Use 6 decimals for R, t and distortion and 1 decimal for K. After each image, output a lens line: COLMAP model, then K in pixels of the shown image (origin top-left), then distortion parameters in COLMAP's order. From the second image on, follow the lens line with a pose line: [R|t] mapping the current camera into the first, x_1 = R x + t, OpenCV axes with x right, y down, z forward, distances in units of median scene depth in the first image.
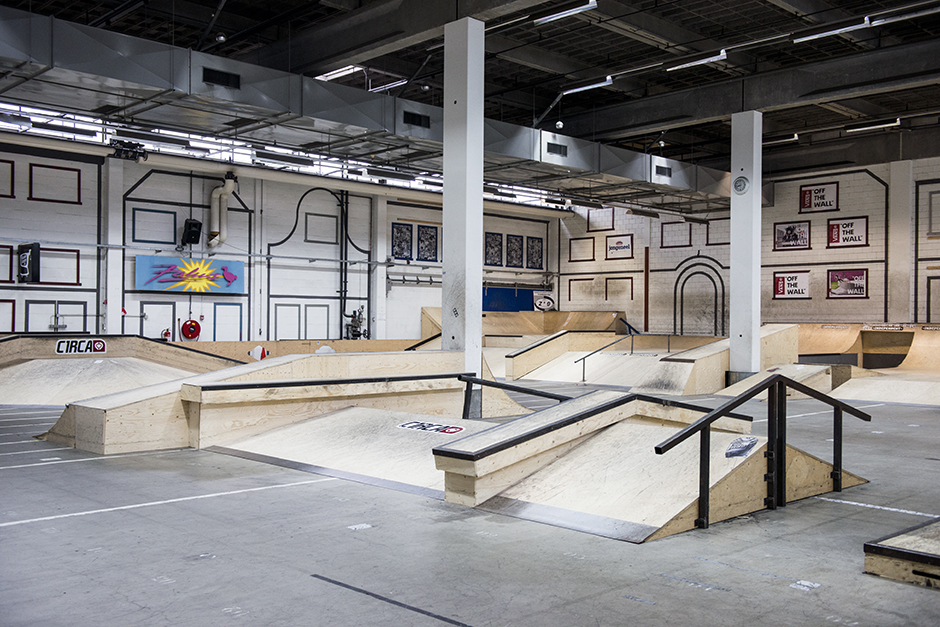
lens RADIAL K [[915.3, 0, 470.0], [0, 915.3, 313.5], [0, 0, 1]] dist [0.011694, 0.026753]
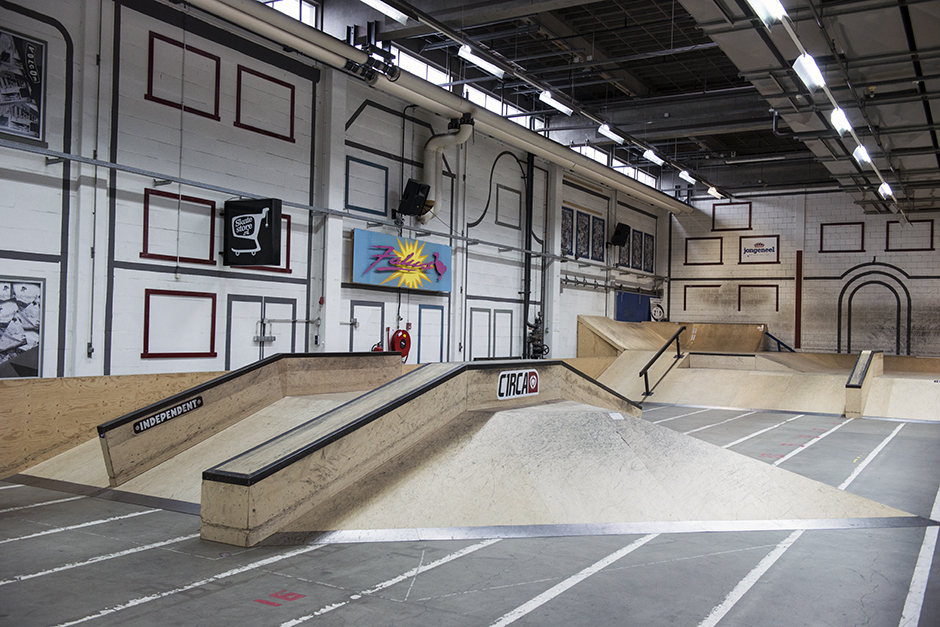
lens RADIAL K [[878.3, 0, 470.0], [0, 878.3, 313.5], [0, 0, 1]] dist [0.019446, 0.010693]
pose [[0.962947, 0.021129, 0.268862, -0.412713], [-0.019894, 0.999775, -0.007315, -0.001093], [-0.268956, 0.001695, 0.963151, 0.350727]]
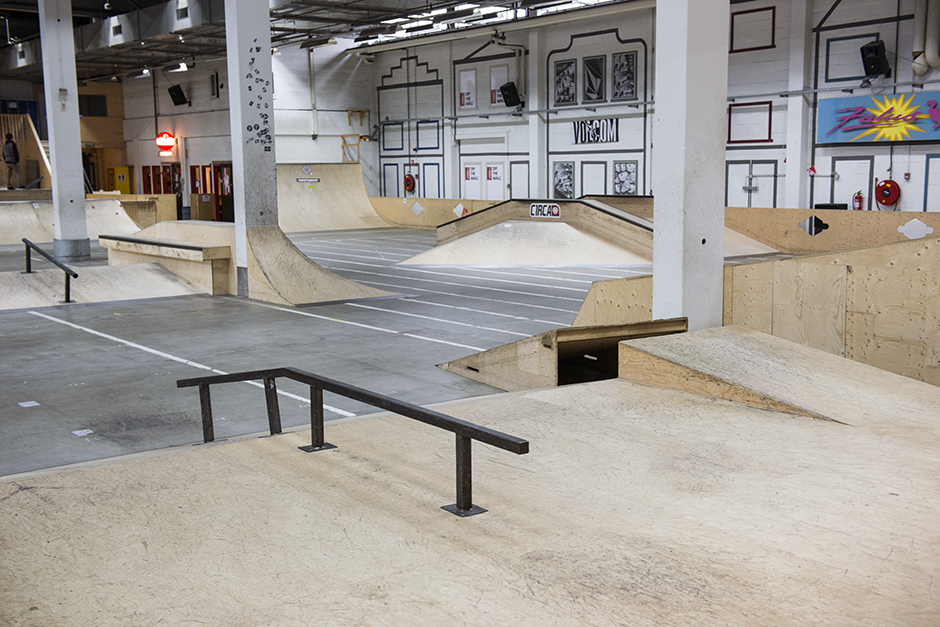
lens RADIAL K [[1138.4, 0, 470.0], [0, 1138.4, 313.5], [0, 0, 1]] dist [0.100038, 0.028448]
pose [[-0.131751, 0.122792, -0.983648, 0.642232], [0.020940, 0.992422, 0.121083, -0.005648], [0.991062, -0.004645, -0.133323, 0.759431]]
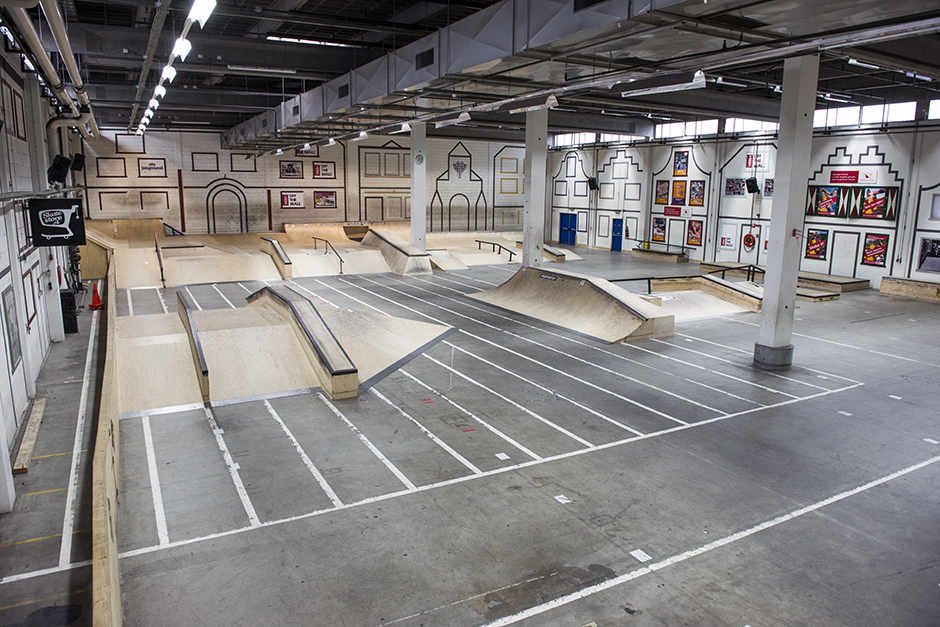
lens RADIAL K [[643.4, 0, 470.0], [0, 643.4, 313.5], [0, 0, 1]] dist [-0.056595, -0.001404]
pose [[0.267673, -0.192162, 0.944153, -0.769947], [-0.018450, 0.978708, 0.204425, -0.079415], [-0.963333, -0.072139, 0.258429, 0.412386]]
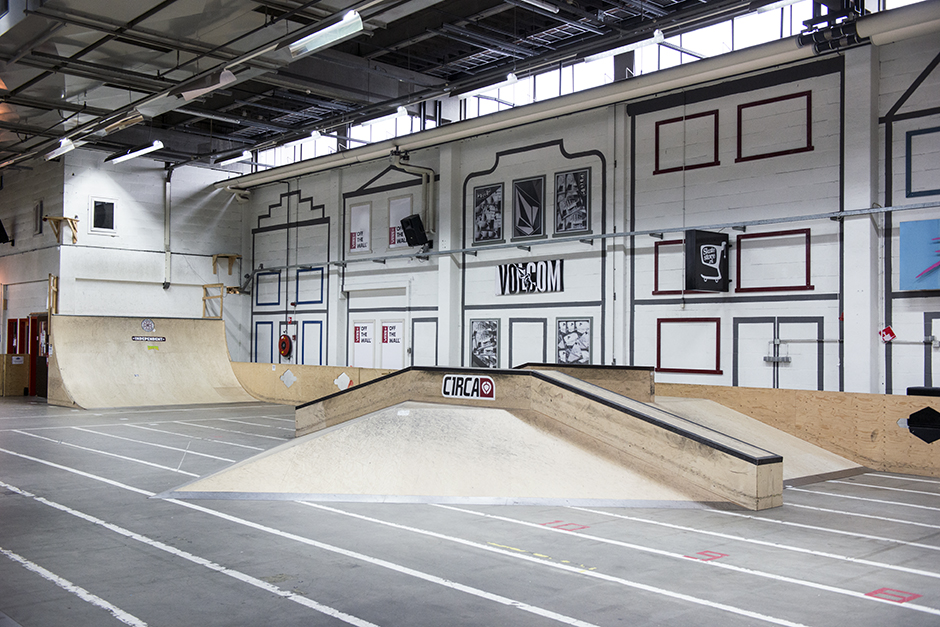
lens RADIAL K [[938.9, 0, 470.0], [0, 938.9, 313.5], [0, 0, 1]] dist [0.040273, 0.003597]
pose [[-0.038576, -0.038505, -0.998514, 0.156760], [-0.002245, 0.999258, -0.038447, 0.007077], [0.999253, 0.000759, -0.038634, 0.714504]]
